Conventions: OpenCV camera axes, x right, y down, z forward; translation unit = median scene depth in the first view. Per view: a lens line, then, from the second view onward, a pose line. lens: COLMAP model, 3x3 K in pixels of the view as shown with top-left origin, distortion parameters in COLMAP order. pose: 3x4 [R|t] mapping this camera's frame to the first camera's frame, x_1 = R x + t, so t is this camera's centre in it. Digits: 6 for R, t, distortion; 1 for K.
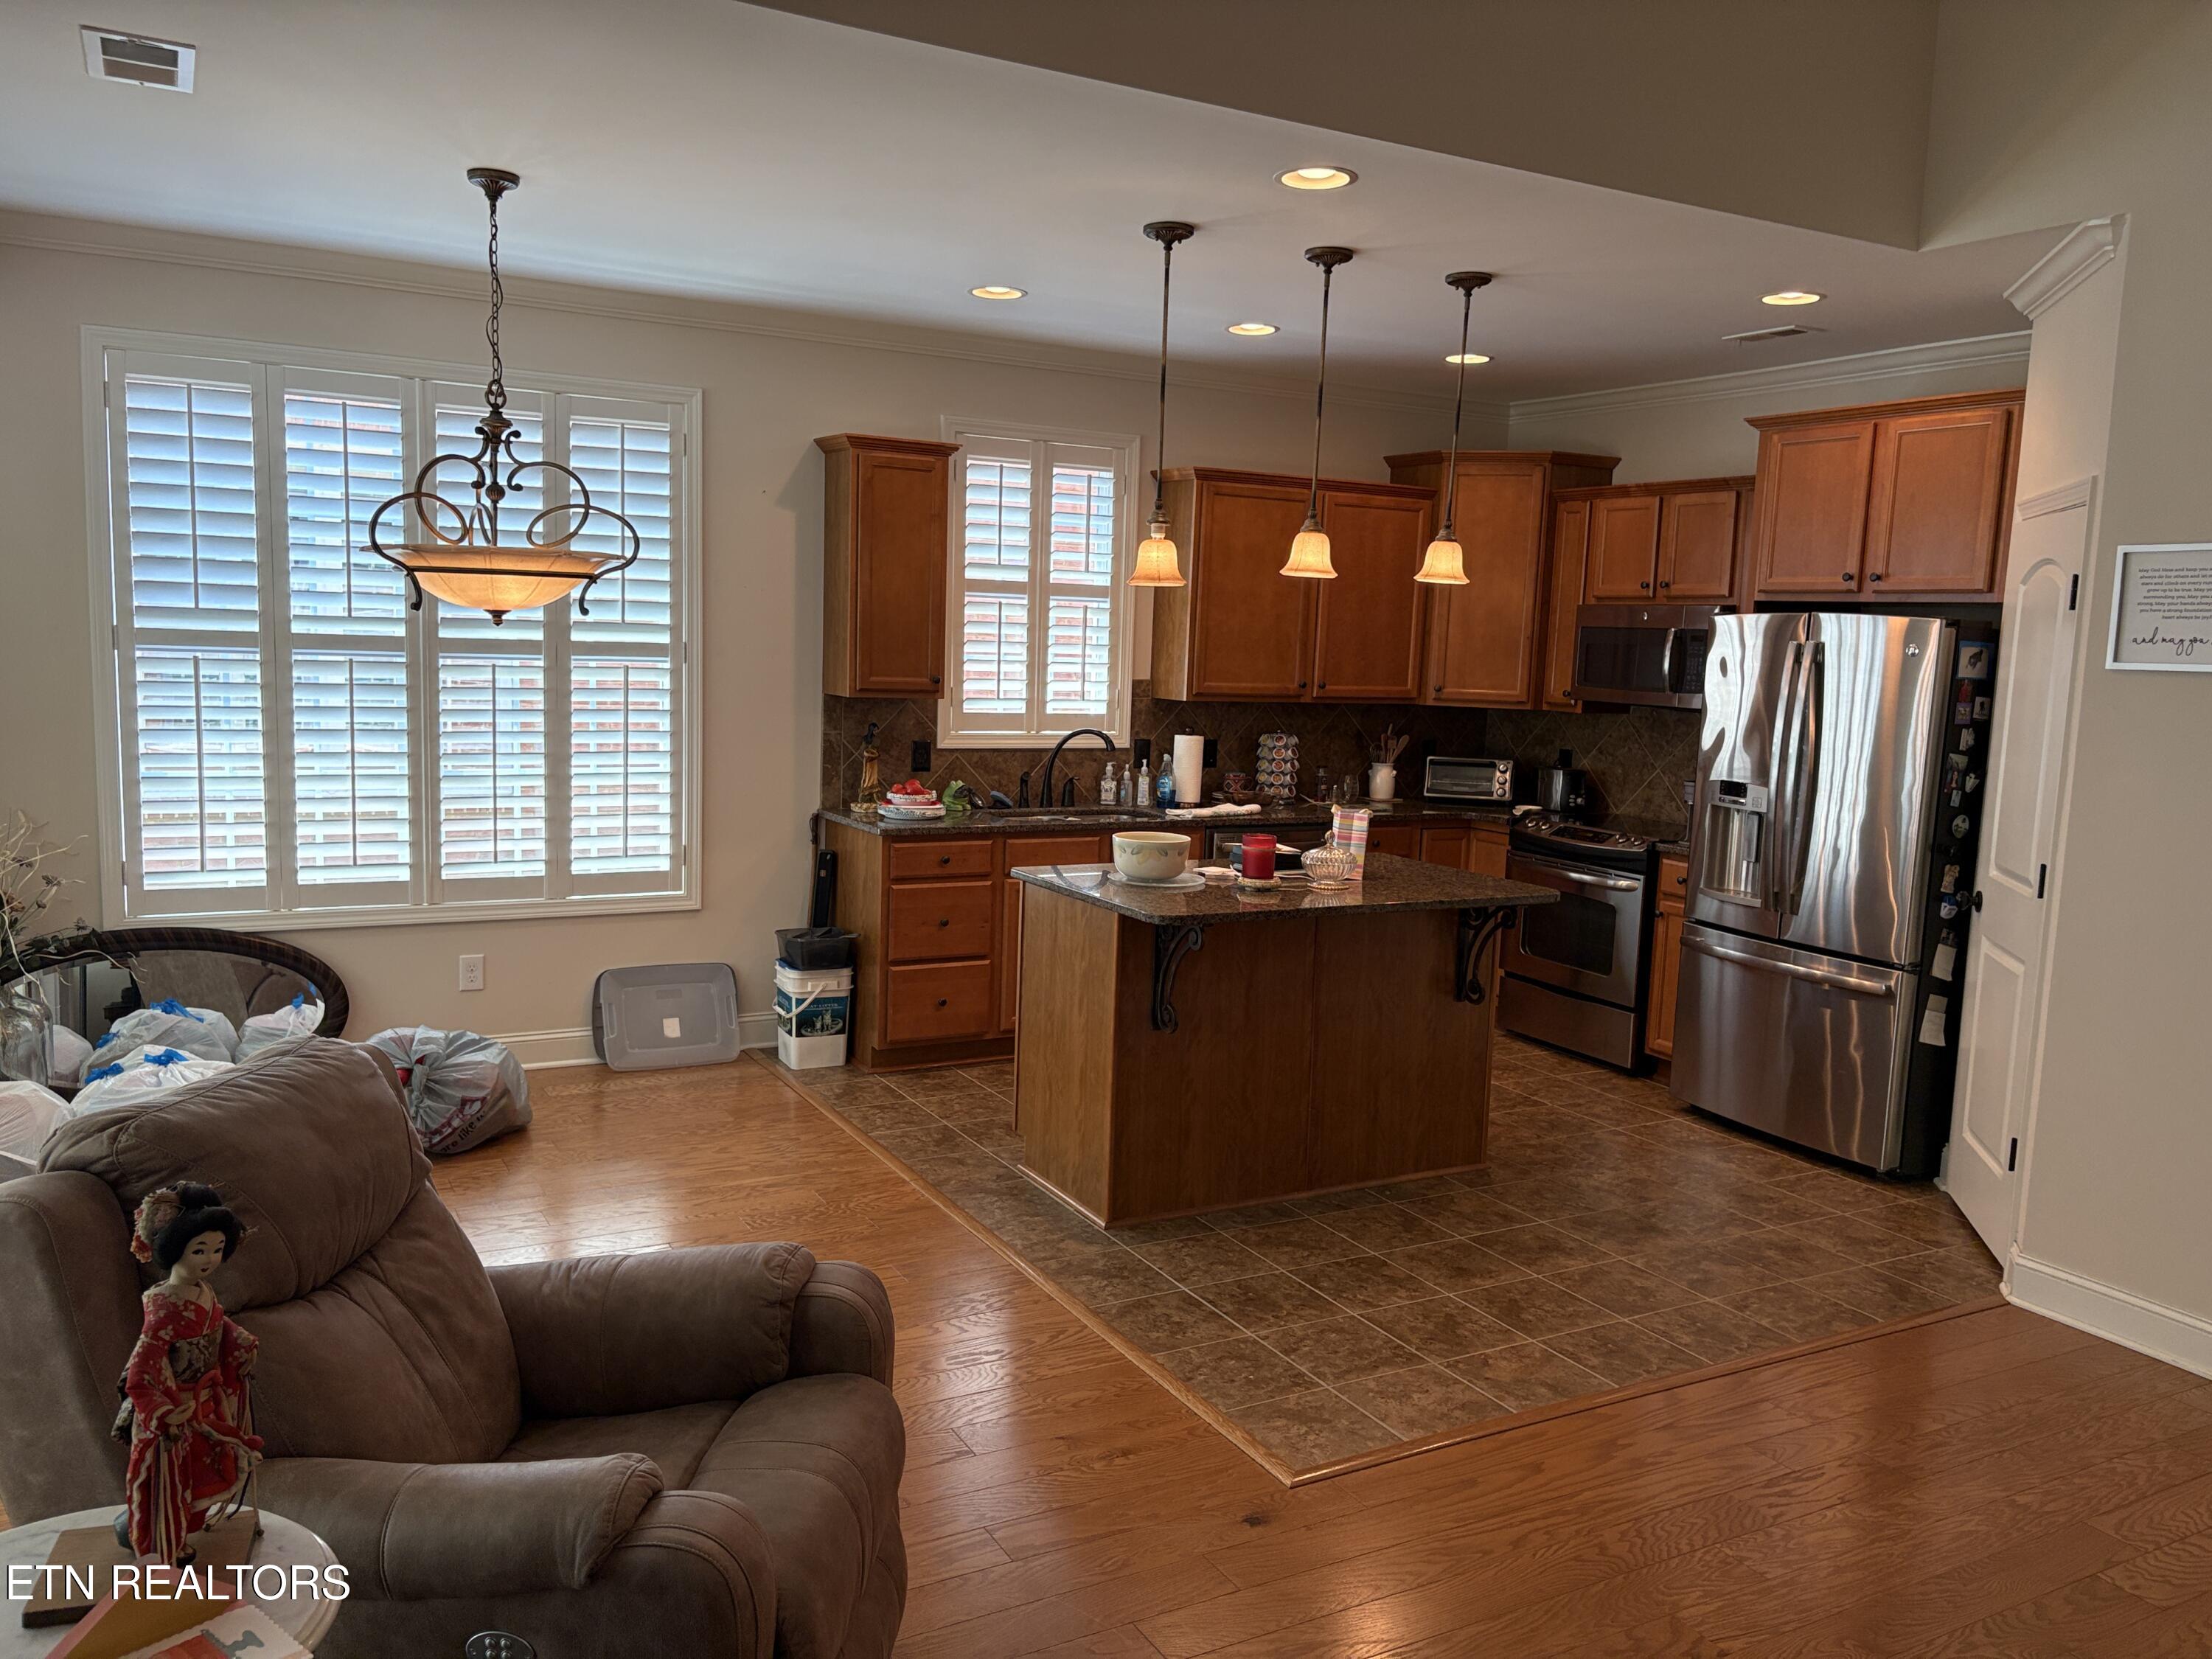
lens RADIAL K [[1687.1, 0, 1176.2], [0, 1687.1, 863.2], [0, 0, 1]] dist [0.058610, -0.131299]
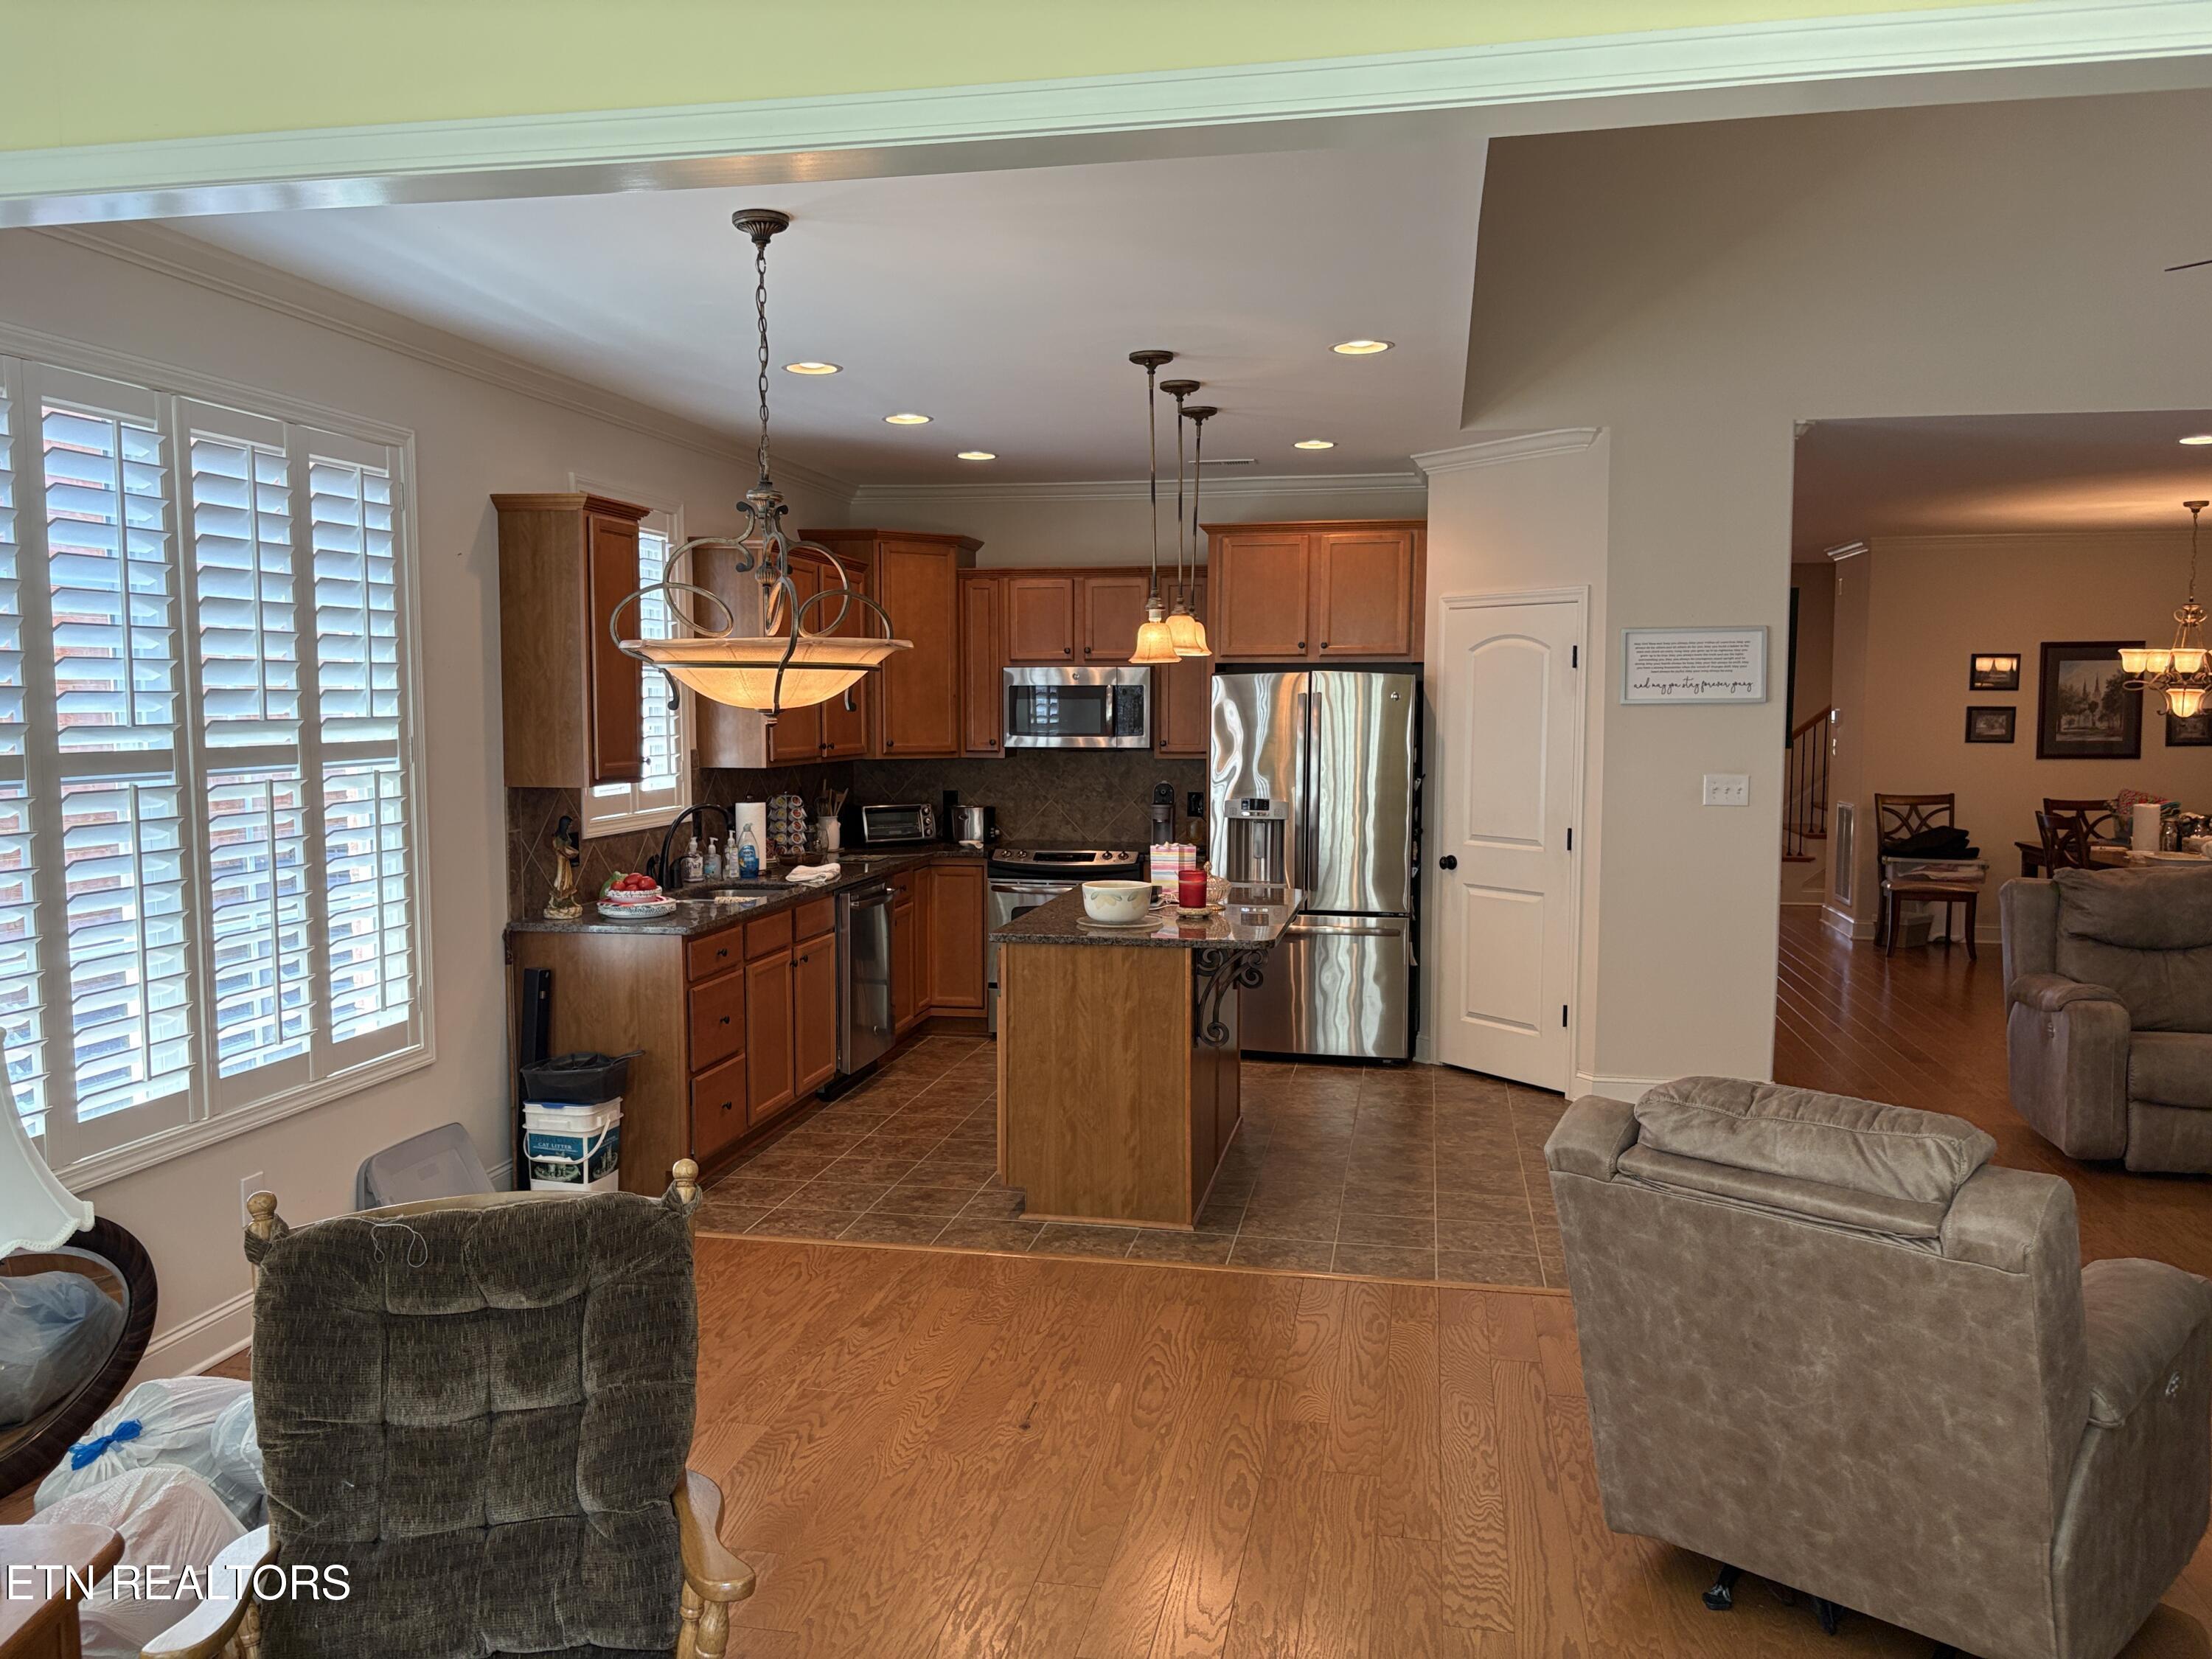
lens RADIAL K [[1665.2, 0, 1108.0], [0, 1665.2, 831.8], [0, 0, 1]] dist [0.078565, -0.108055]
pose [[0.641755, -0.096874, 0.760766, -0.741756], [0.125834, 0.991847, 0.020150, -0.063615], [-0.756515, 0.082799, 0.648713, 0.244821]]
